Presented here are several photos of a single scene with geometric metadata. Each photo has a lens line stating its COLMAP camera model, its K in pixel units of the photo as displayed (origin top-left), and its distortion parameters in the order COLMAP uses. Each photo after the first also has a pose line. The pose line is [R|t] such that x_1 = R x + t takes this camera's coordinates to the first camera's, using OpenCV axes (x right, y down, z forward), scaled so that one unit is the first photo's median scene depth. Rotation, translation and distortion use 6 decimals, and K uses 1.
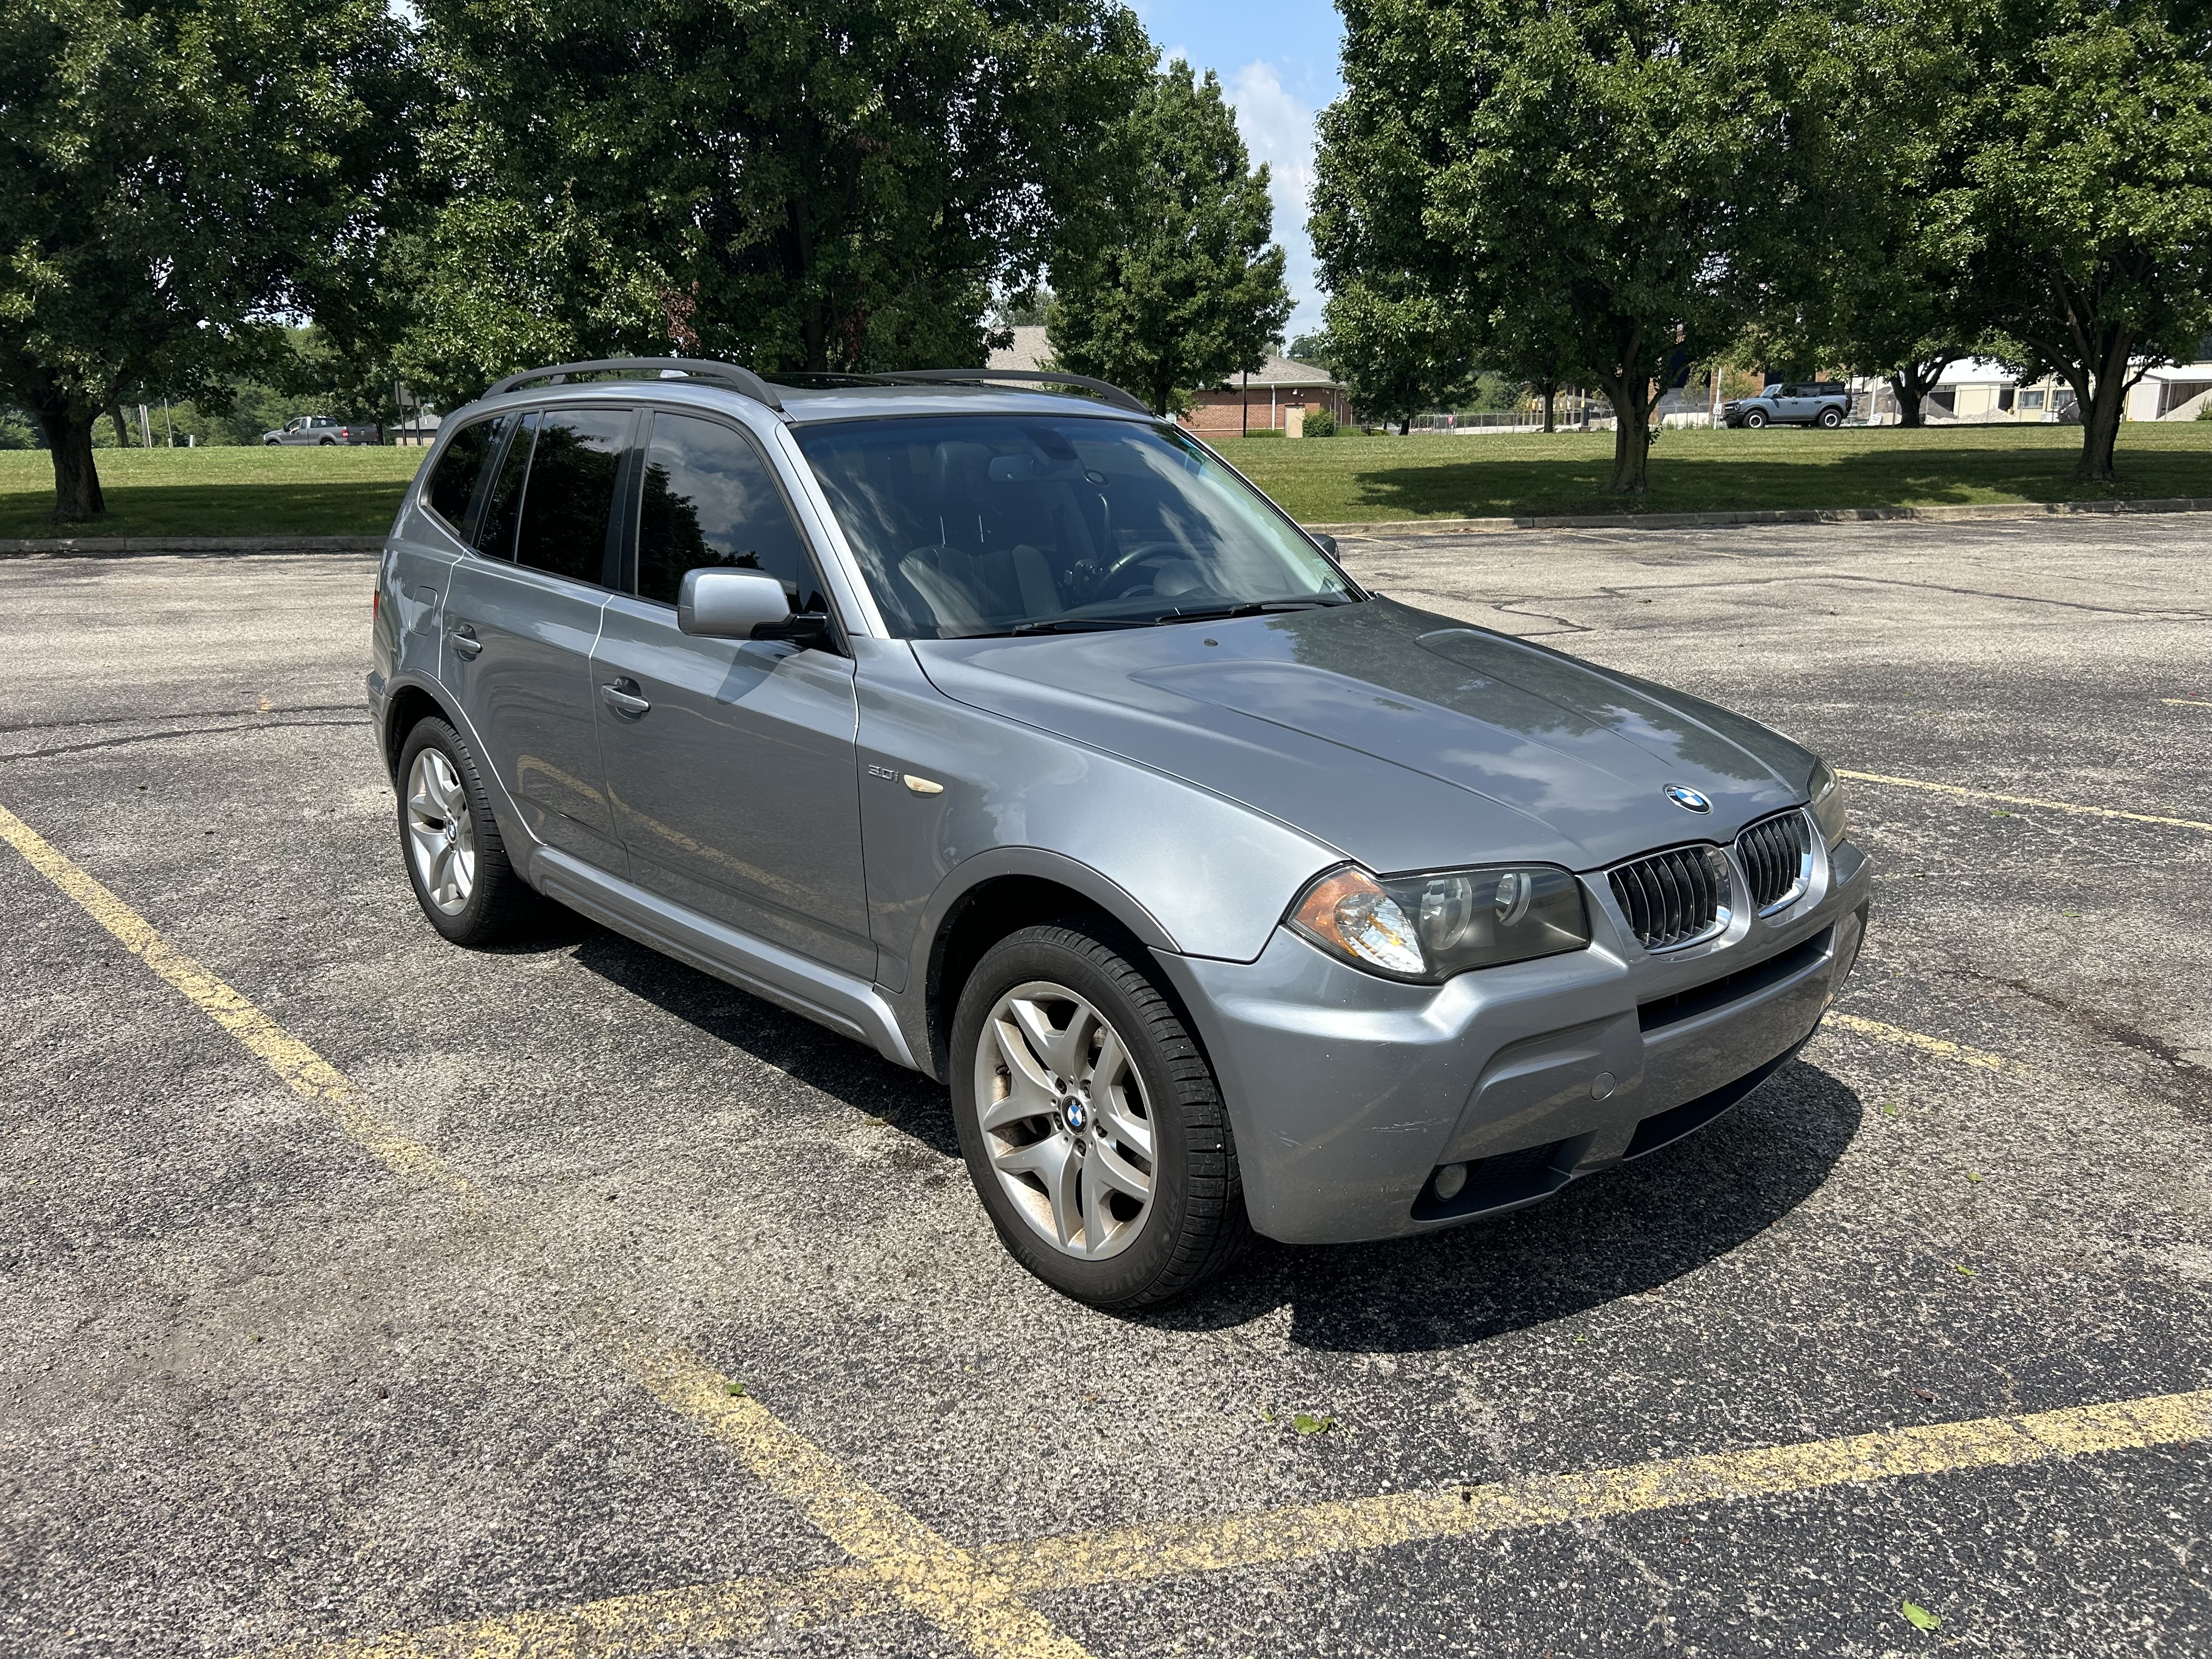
lens RADIAL K [[1652.4, 0, 1113.0], [0, 1652.4, 816.3], [0, 0, 1]] dist [0.033532, -0.036924]
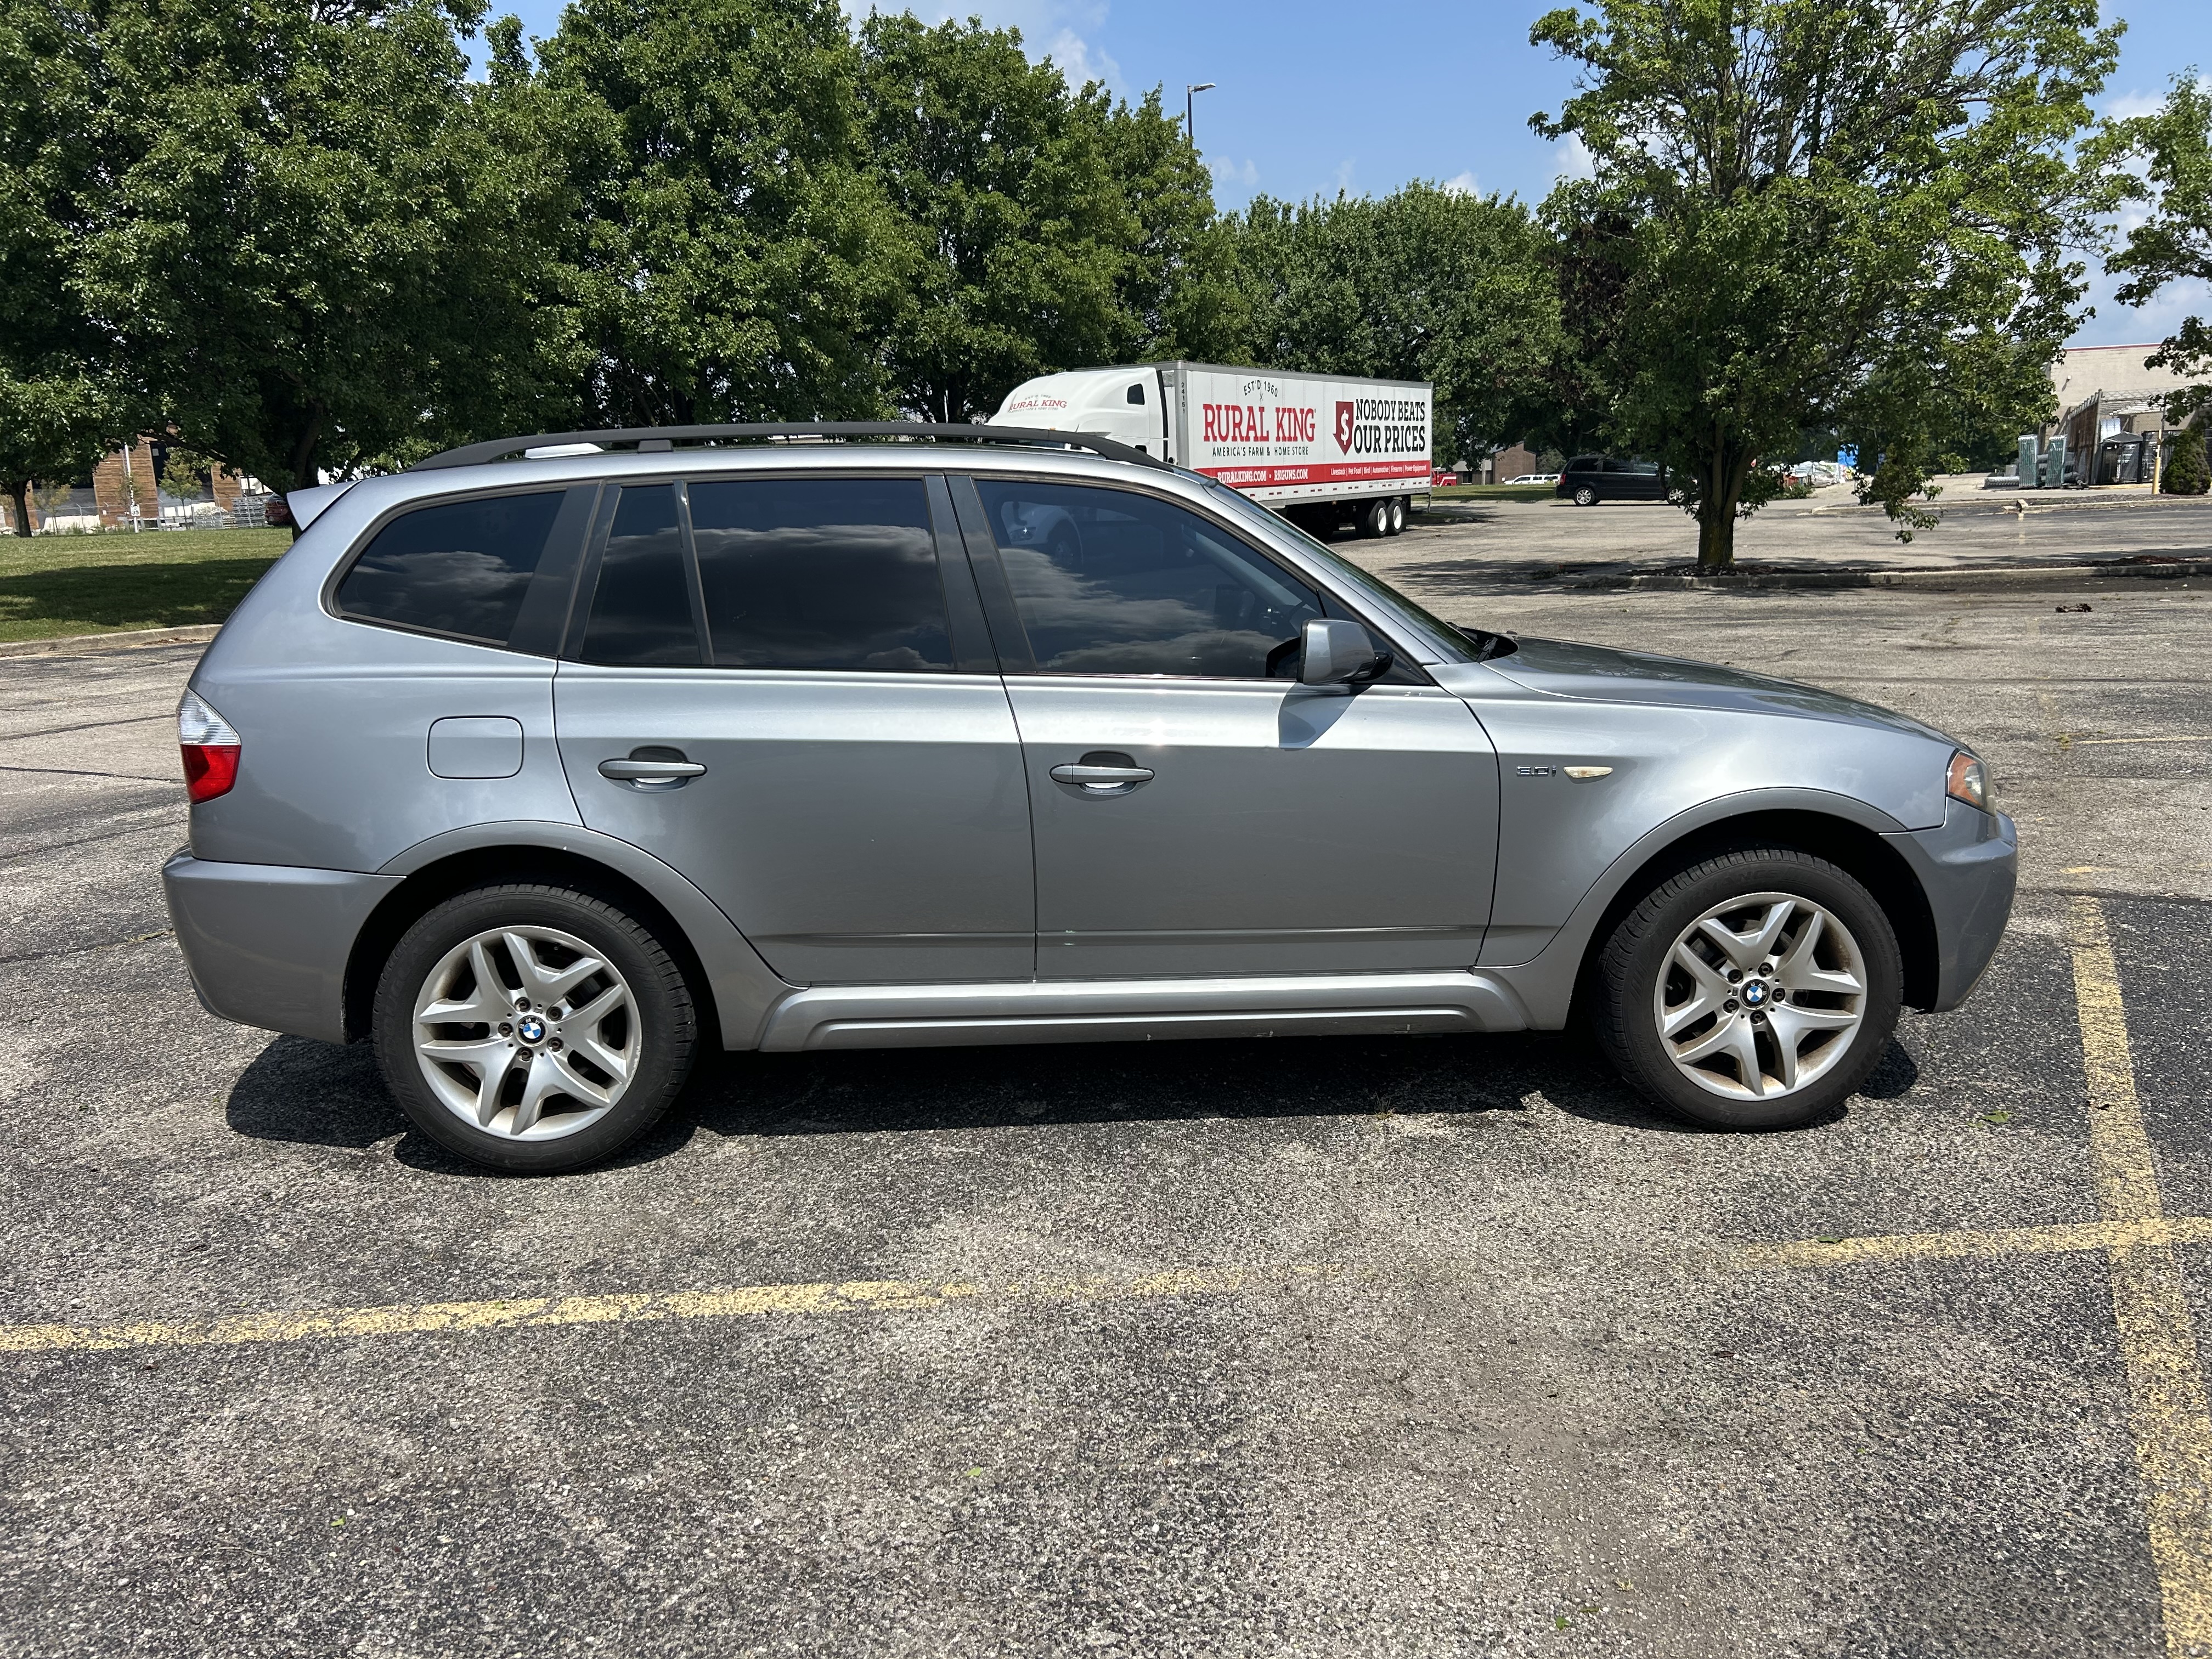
lens RADIAL K [[1652.6, 0, 1106.0], [0, 1652.6, 829.5], [0, 0, 1]] dist [0.031491, -0.047820]
pose [[0.648960, -0.156154, 0.744625, -0.166772], [0.193059, 0.980476, 0.037359, -0.012071], [-0.735921, 0.119512, 0.666437, 0.061747]]
